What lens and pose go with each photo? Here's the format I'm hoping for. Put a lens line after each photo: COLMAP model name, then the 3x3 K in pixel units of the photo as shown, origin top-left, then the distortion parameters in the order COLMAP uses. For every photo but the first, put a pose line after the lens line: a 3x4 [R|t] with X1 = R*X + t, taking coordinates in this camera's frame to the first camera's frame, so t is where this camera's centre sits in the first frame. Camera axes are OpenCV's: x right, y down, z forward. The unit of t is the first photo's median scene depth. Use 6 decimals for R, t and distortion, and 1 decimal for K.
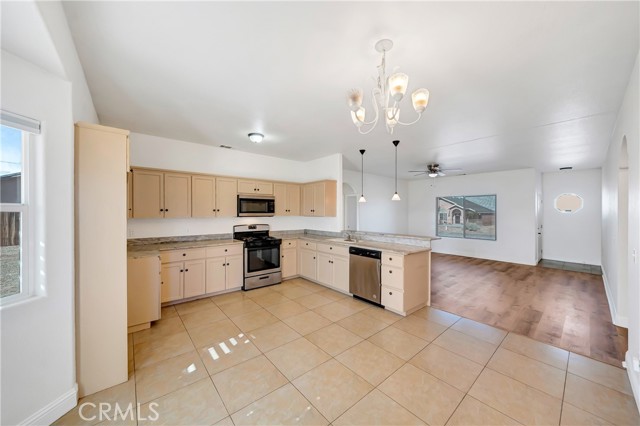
lens RADIAL K [[226.4, 0, 320.0], [0, 226.4, 213.0], [0, 0, 1]] dist [-0.000035, -0.000096]
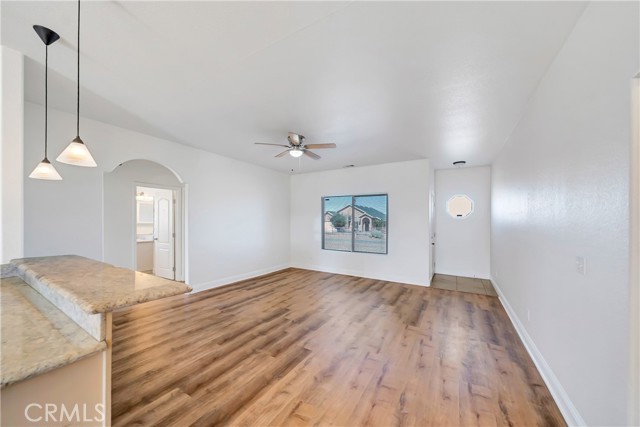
lens RADIAL K [[231.4, 0, 320.1], [0, 231.4, 219.0], [0, 0, 1]] dist [-0.000605, -0.000088]
pose [[0.945157, 0.006625, 0.326548, 0.463008], [-0.003292, 0.999937, -0.010759, 0.017855], [-0.326598, 0.009094, 0.945119, 0.508998]]
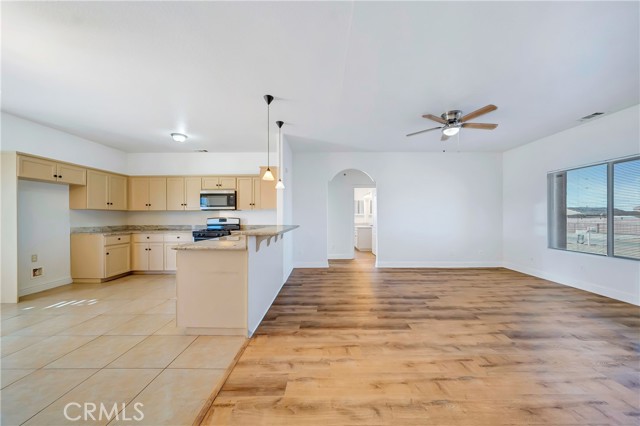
lens RADIAL K [[225.2, 0, 321.5], [0, 225.2, 217.9], [0, 0, 1]] dist [-0.000323, -0.000075]
pose [[0.770727, -0.000469, -0.637166, 0.789235], [0.002741, 0.999993, 0.002579, 0.051757], [0.637160, -0.003734, 0.770722, 0.480577]]
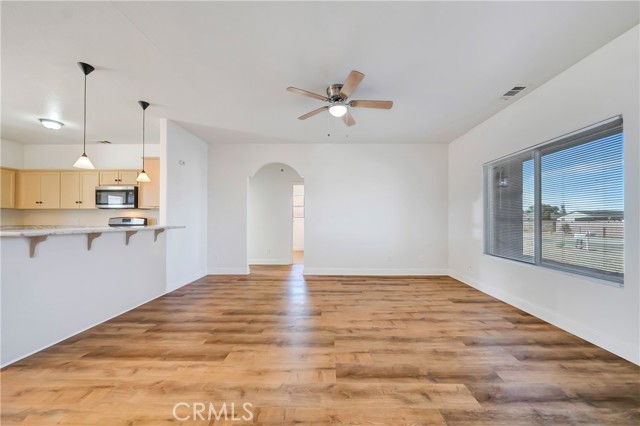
lens RADIAL K [[231.4, 0, 320.1], [0, 231.4, 218.5], [0, 0, 1]] dist [-0.000605, -0.000088]
pose [[0.759919, -0.004803, -0.649999, 1.009880], [-0.000310, 0.999970, -0.007751, 0.065563], [0.650017, 0.006092, 0.759895, 0.813556]]
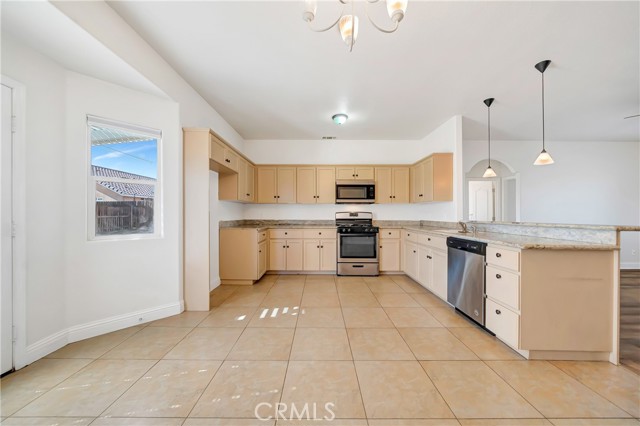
lens RADIAL K [[226.4, 0, 320.0], [0, 226.4, 213.0], [0, 0, 1]] dist [-0.000035, -0.000096]
pose [[0.769701, -0.001547, -0.638402, 0.223836], [-0.003522, 0.999972, -0.006670, 0.064970], [0.638395, 0.007382, 0.769674, 0.154007]]
